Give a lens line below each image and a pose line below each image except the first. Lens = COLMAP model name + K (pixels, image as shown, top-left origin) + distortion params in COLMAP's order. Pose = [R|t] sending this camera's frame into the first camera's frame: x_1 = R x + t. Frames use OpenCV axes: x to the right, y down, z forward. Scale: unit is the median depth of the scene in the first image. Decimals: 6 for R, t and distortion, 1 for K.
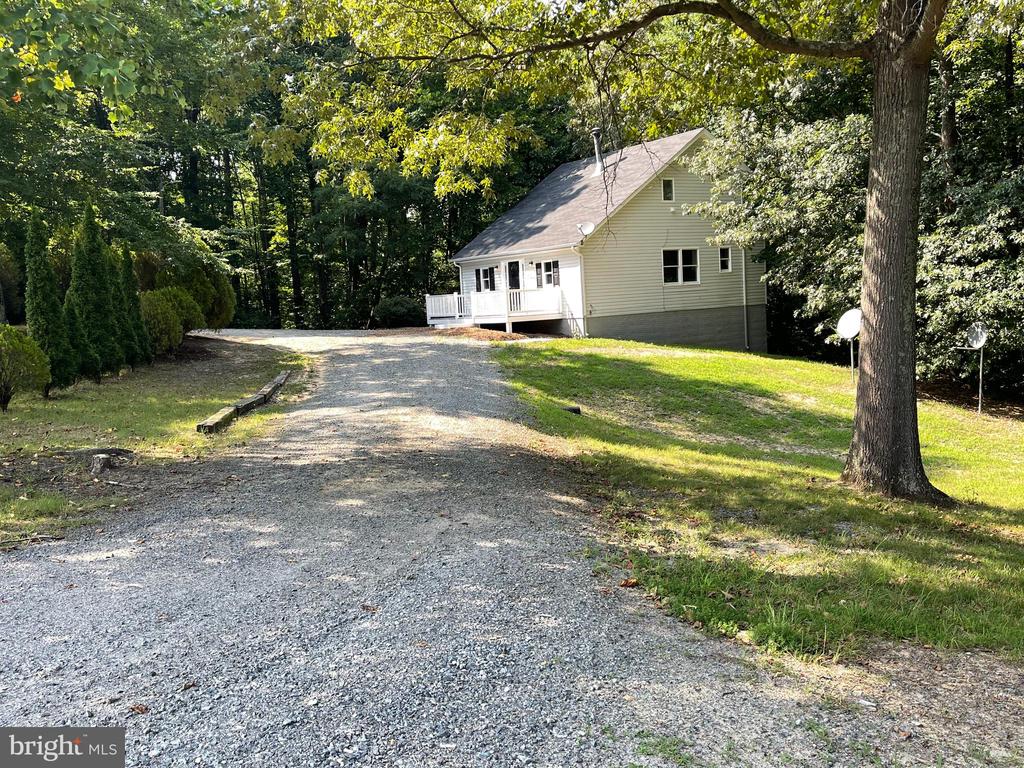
lens RADIAL K [[908.7, 0, 512.0], [0, 908.7, 384.0], [0, 0, 1]] dist [-0.004653, 0.006808]
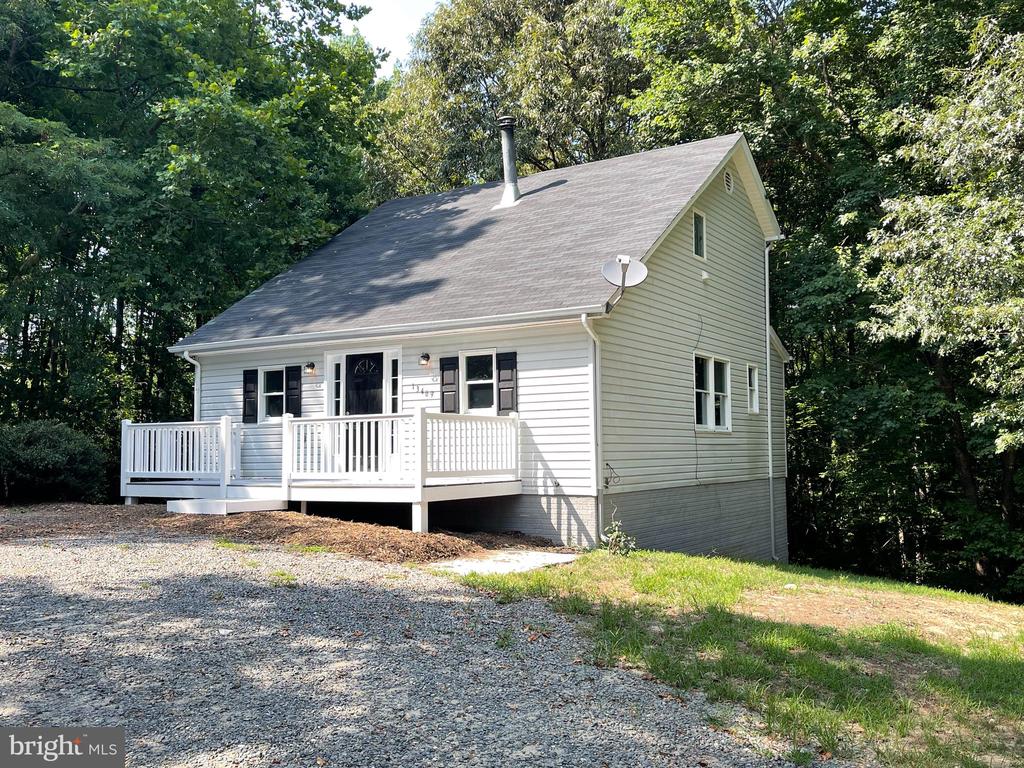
lens RADIAL K [[908.5, 0, 518.0], [0, 908.5, 382.7], [0, 0, 1]] dist [-0.002692, 0.000866]
pose [[0.895893, 0.080809, 0.436858, -0.119079], [0.002131, 0.982526, -0.186115, -0.044279], [-0.444264, 0.167670, 0.880066, 0.614381]]
